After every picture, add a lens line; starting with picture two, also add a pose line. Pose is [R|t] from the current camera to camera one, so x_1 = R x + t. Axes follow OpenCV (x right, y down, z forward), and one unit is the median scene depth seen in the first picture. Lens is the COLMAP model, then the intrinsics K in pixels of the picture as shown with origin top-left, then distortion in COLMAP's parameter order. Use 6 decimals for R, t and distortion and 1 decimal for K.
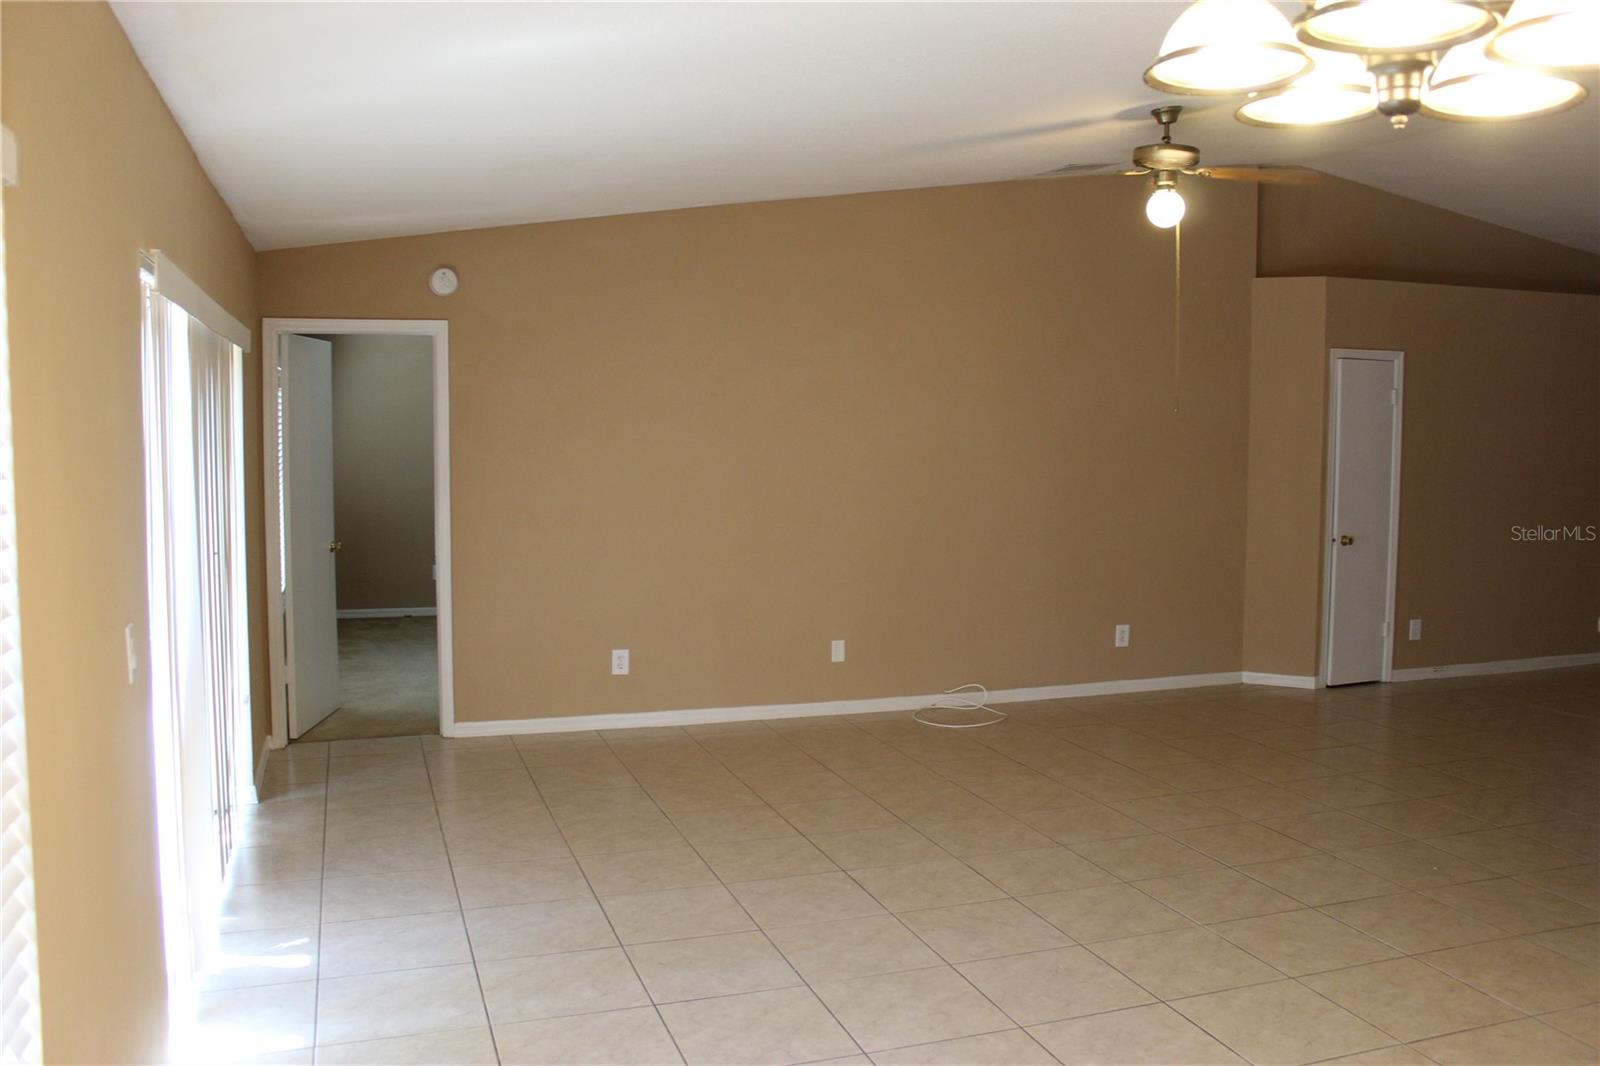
lens RADIAL K [[1333.2, 0, 793.9], [0, 1333.2, 521.2], [0, 0, 1]] dist [-0.183663, 0.178017]
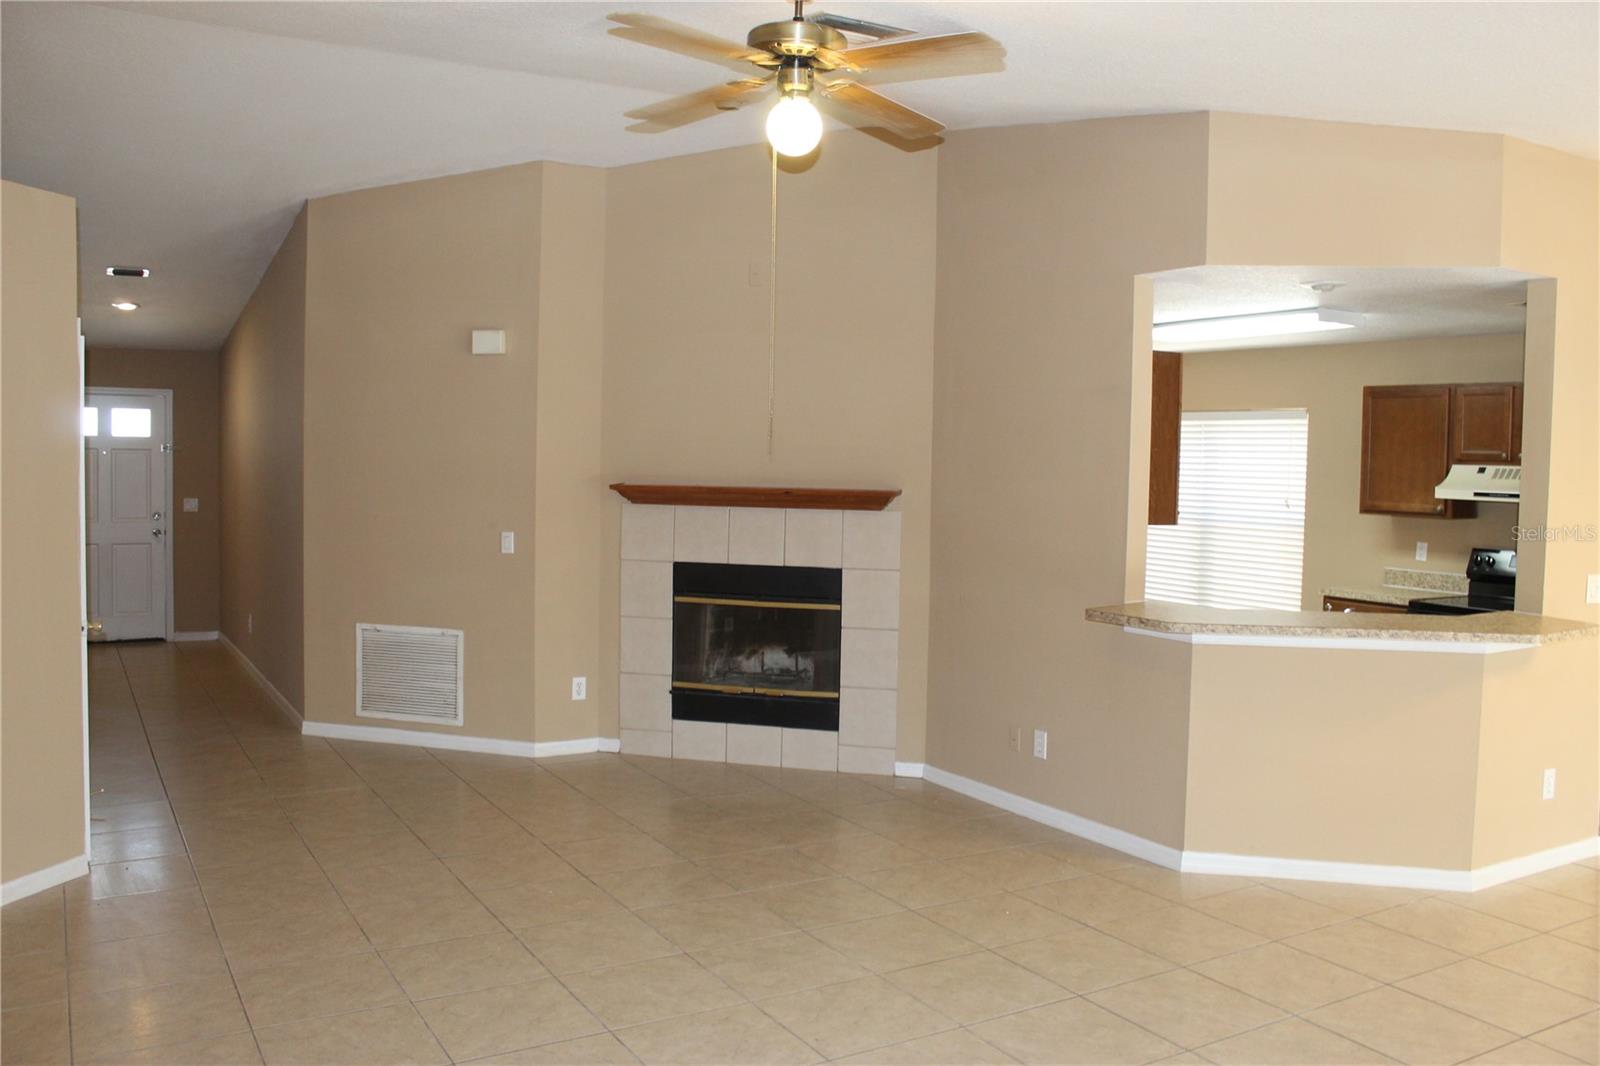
lens RADIAL K [[1333.2, 0, 793.9], [0, 1333.2, 521.2], [0, 0, 1]] dist [-0.183663, 0.178017]
pose [[-0.195910, -0.056786, 0.978976, -0.421696], [0.058405, 0.995874, 0.069454, -0.103666], [-0.978881, 0.070784, -0.191785, 1.307594]]
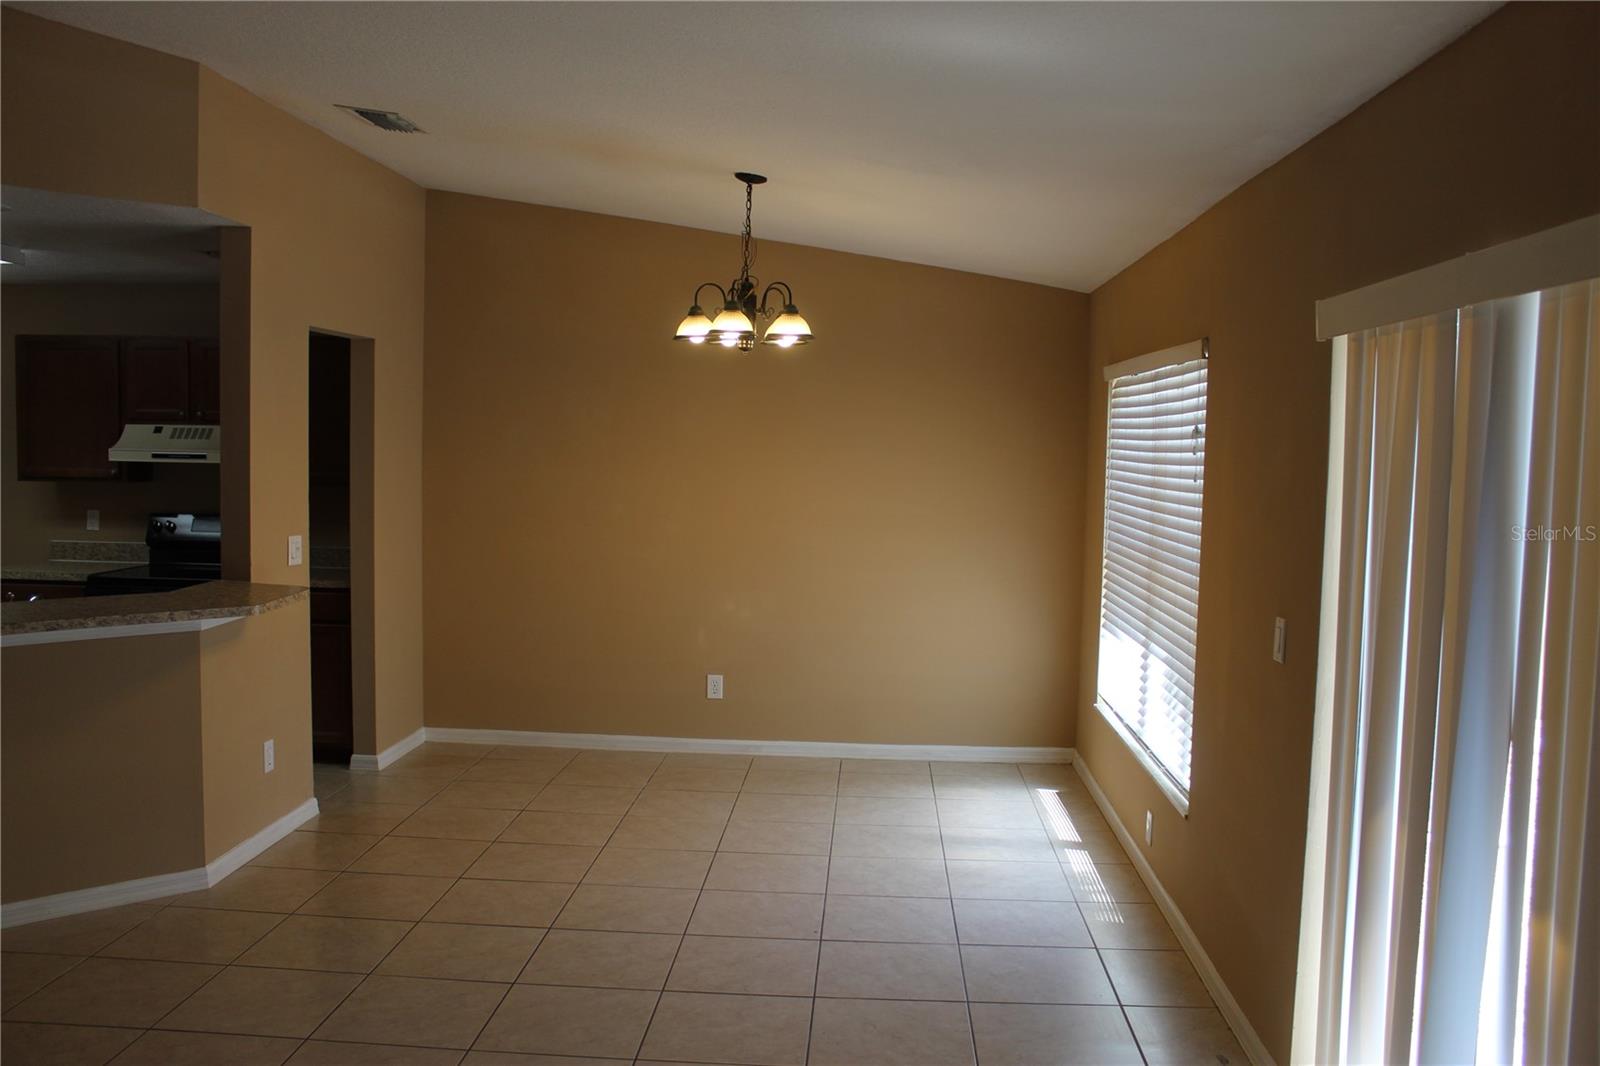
lens RADIAL K [[1333.2, 0, 793.9], [0, 1333.2, 521.2], [0, 0, 1]] dist [-0.183663, 0.178017]
pose [[-0.926797, -0.043642, 0.373017, -0.289174], [0.008685, 0.990469, 0.137459, -0.100664], [-0.375461, 0.130636, -0.917585, 1.273447]]
